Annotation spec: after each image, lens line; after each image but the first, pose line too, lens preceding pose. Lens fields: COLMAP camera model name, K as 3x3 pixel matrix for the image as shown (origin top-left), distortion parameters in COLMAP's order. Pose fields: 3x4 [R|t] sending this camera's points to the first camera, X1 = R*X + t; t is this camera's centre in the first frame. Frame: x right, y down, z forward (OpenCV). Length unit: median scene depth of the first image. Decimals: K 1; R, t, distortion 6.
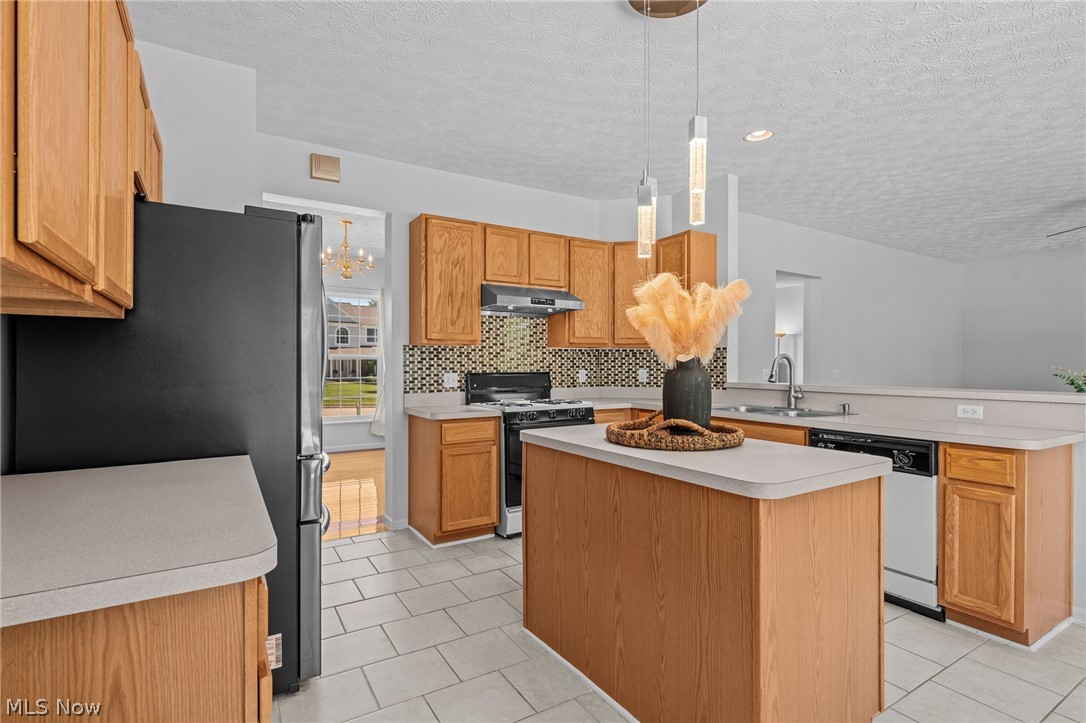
lens RADIAL K [[528.9, 0, 546.1], [0, 528.9, 361.4], [0, 0, 1]] dist [-0.002313, -0.000191]
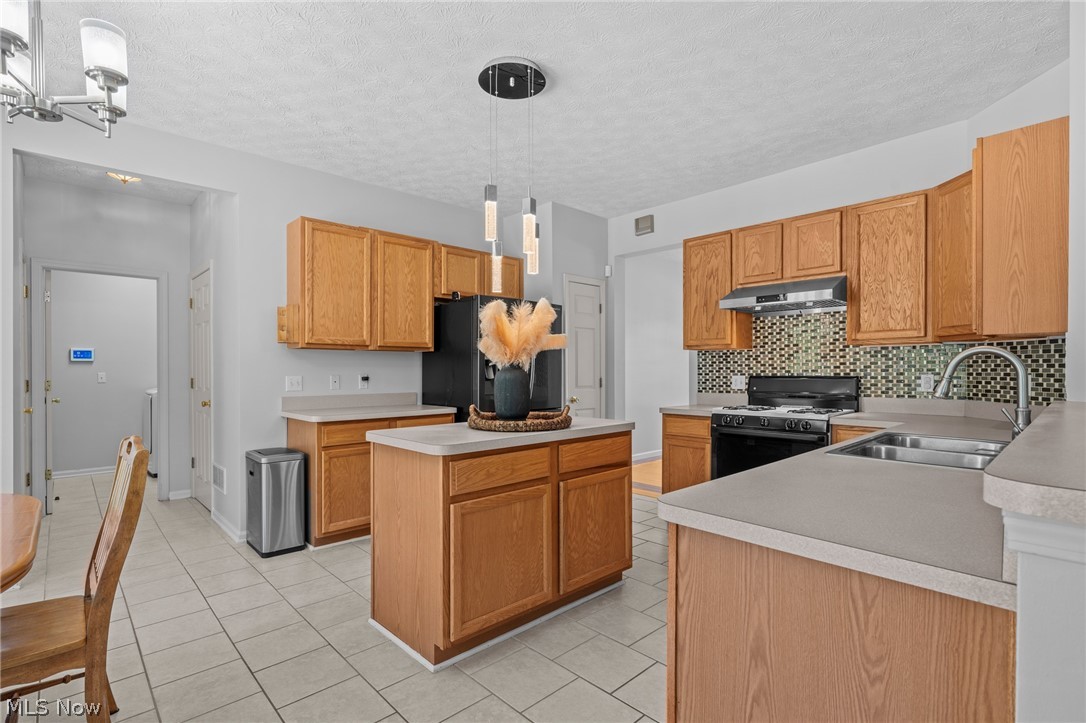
lens RADIAL K [[528.9, 0, 546.9], [0, 528.9, 369.5], [0, 0, 1]] dist [-0.002313, -0.000191]
pose [[0.184343, 0.005165, -0.982848, 0.770479], [0.013954, 0.999872, 0.007872, -0.003629], [0.982763, -0.015166, 0.184247, 0.424370]]
